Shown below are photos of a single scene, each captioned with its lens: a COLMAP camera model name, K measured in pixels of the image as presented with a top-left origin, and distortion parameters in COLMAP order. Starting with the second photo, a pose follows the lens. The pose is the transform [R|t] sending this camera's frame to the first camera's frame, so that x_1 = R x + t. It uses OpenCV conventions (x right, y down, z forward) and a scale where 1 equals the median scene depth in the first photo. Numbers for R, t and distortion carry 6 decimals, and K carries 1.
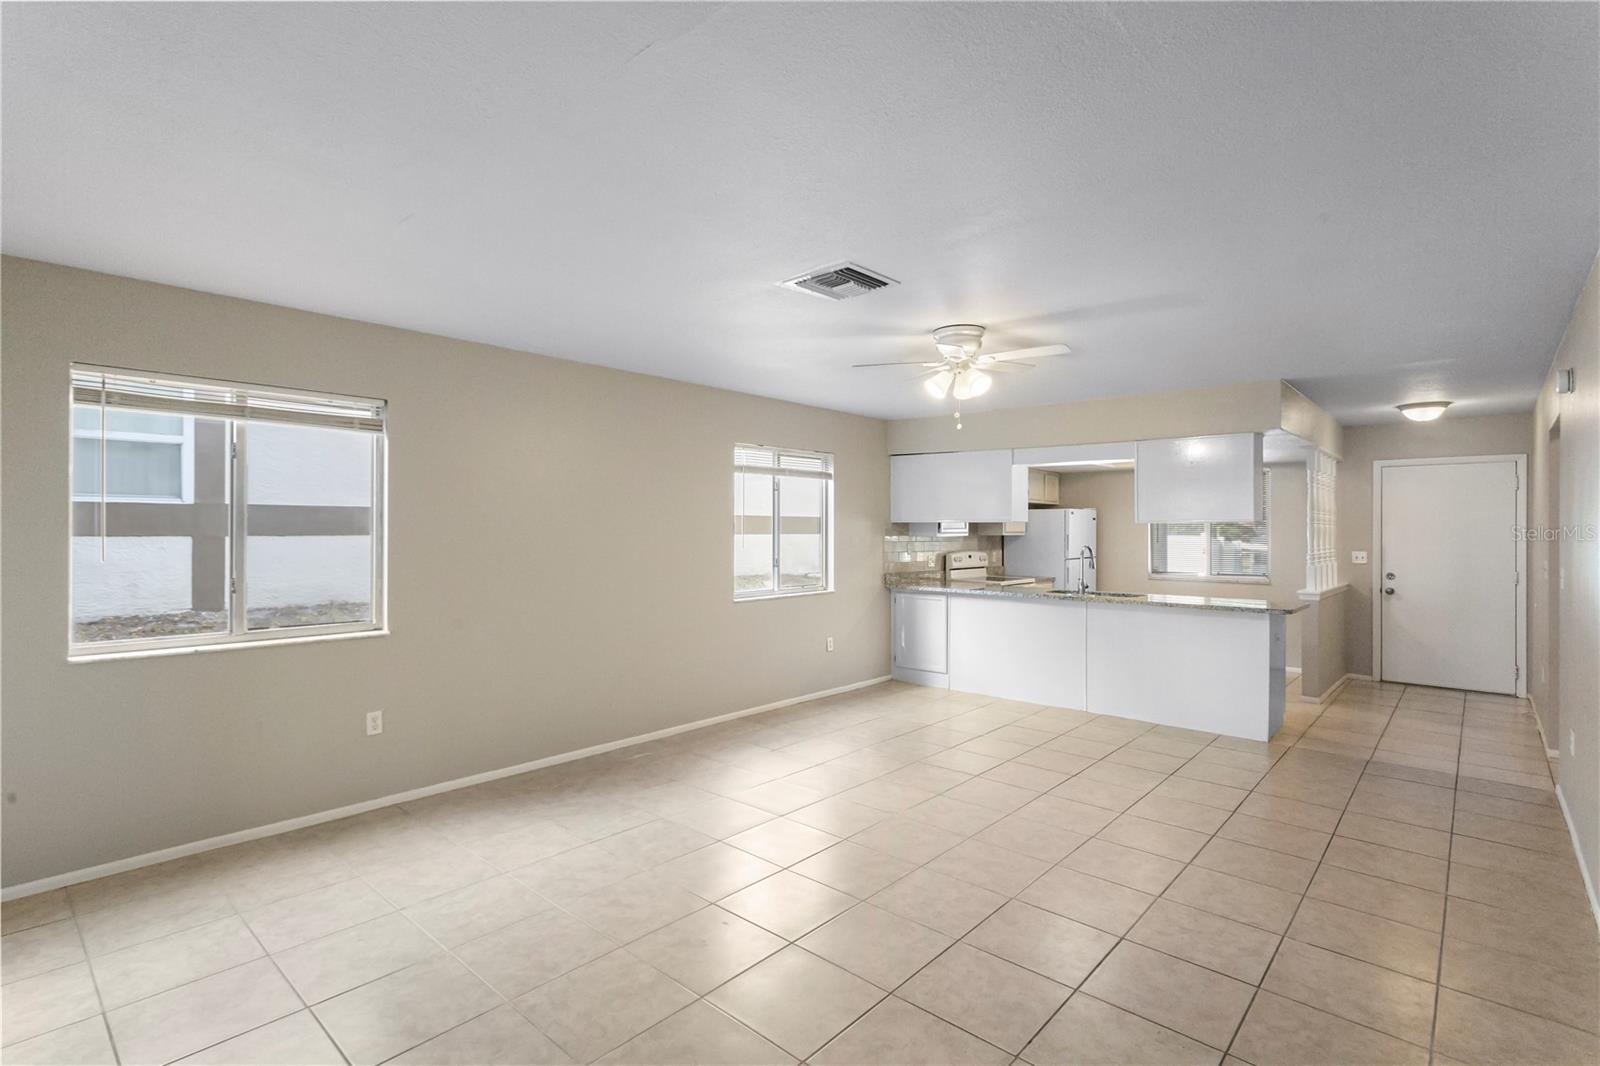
lens RADIAL K [[760.6, 0, 791.1], [0, 760.6, 528.9], [0, 0, 1]] dist [0.012347, 0.000933]
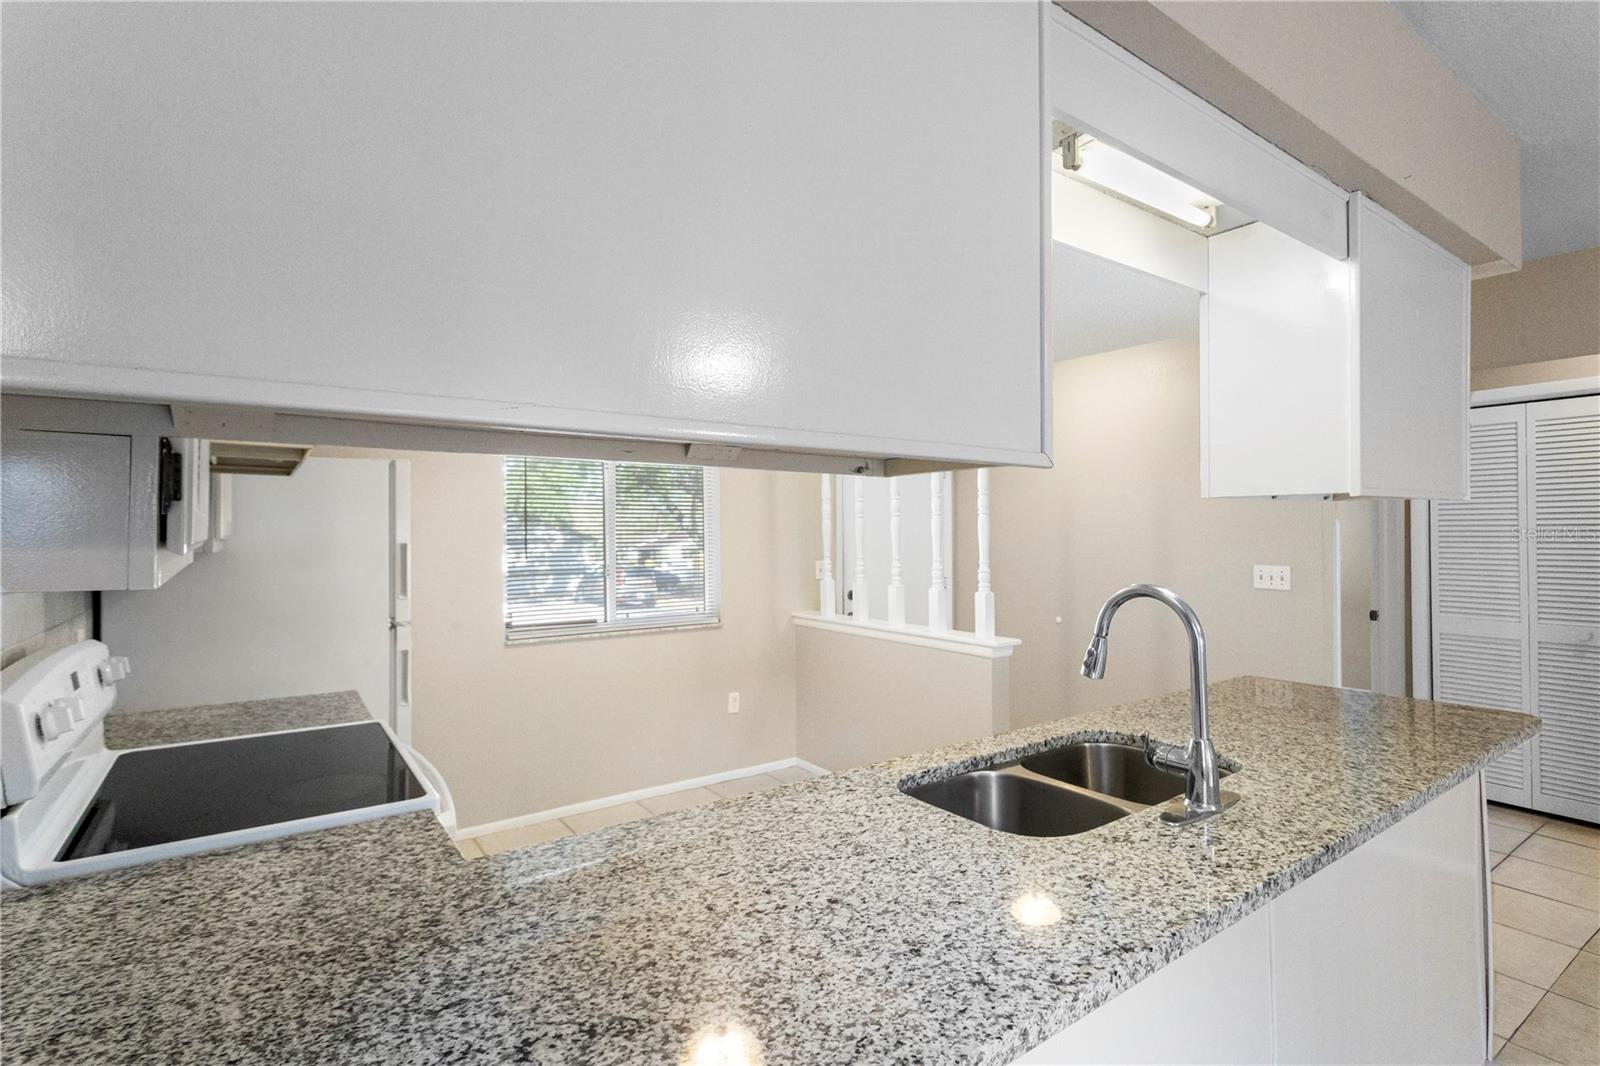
lens RADIAL K [[761.9, 0, 792.5], [0, 761.9, 528.1], [0, 0, 1]] dist [0.005644, 0.000503]
pose [[0.215969, -0.000442, 0.976400, 0.125230], [0.004393, 0.999990, -0.000519, 0.002789], [-0.976390, 0.004402, 0.215969, 0.977807]]
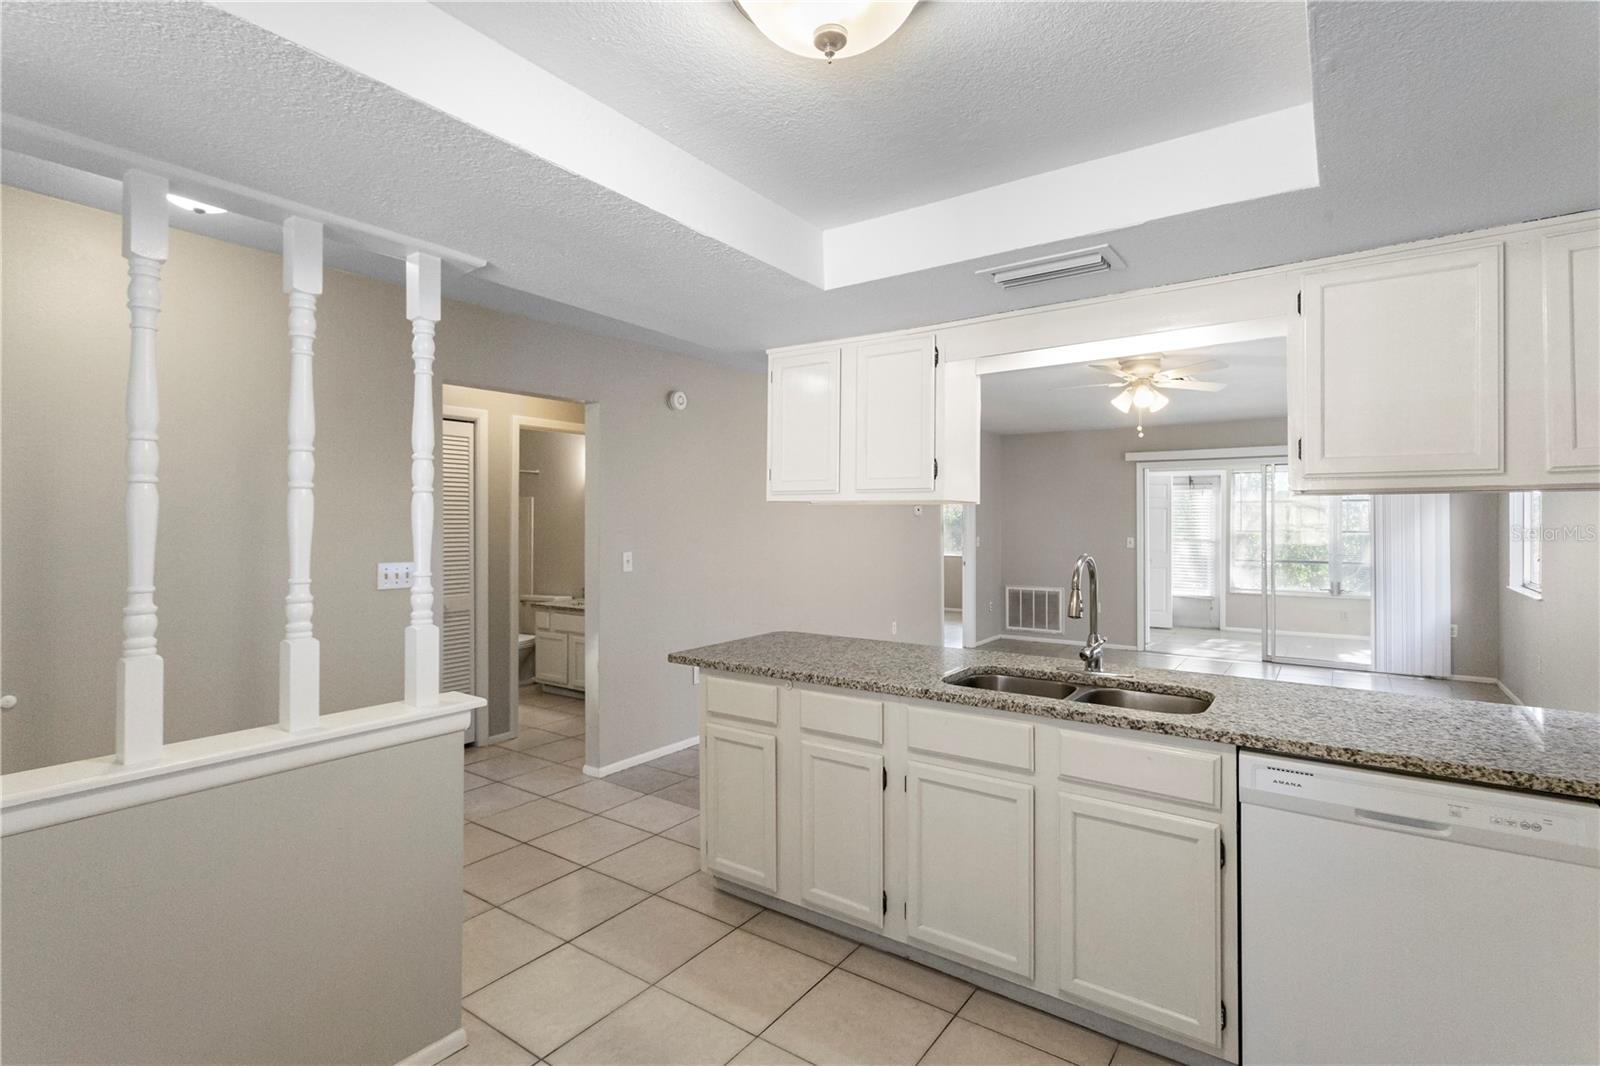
lens RADIAL K [[774.8, 0, 784.3], [0, 774.8, 515.1], [0, 0, 1]] dist [0.006776, 0.001321]
pose [[-0.993611, -0.005859, -0.112710, 0.548060], [-0.004819, 0.999943, -0.009497, 0.004260], [0.112759, -0.008893, -0.993583, 1.284183]]
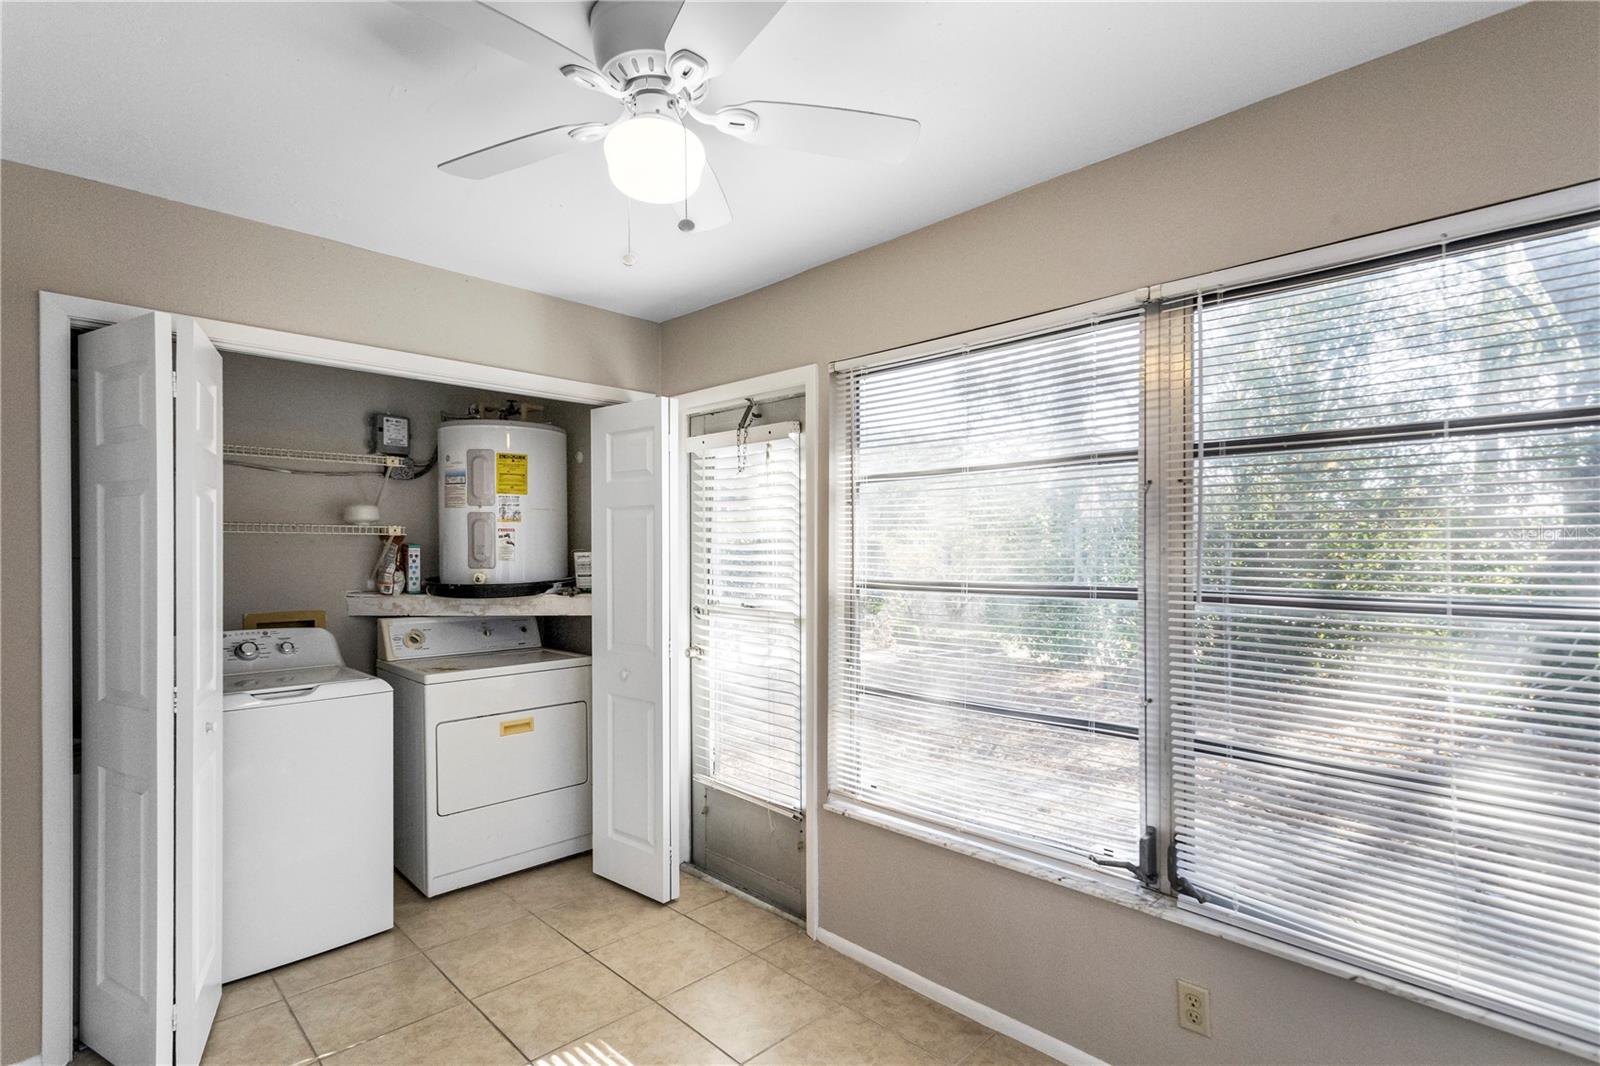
lens RADIAL K [[761.9, 0, 792.5], [0, 761.9, 528.1], [0, 0, 1]] dist [0.005644, 0.000503]
pose [[-0.998414, -0.003313, 0.056200, -0.474331], [-0.004943, 0.999570, -0.028900, -0.001441], [-0.056080, -0.029132, -0.998001, 0.305101]]
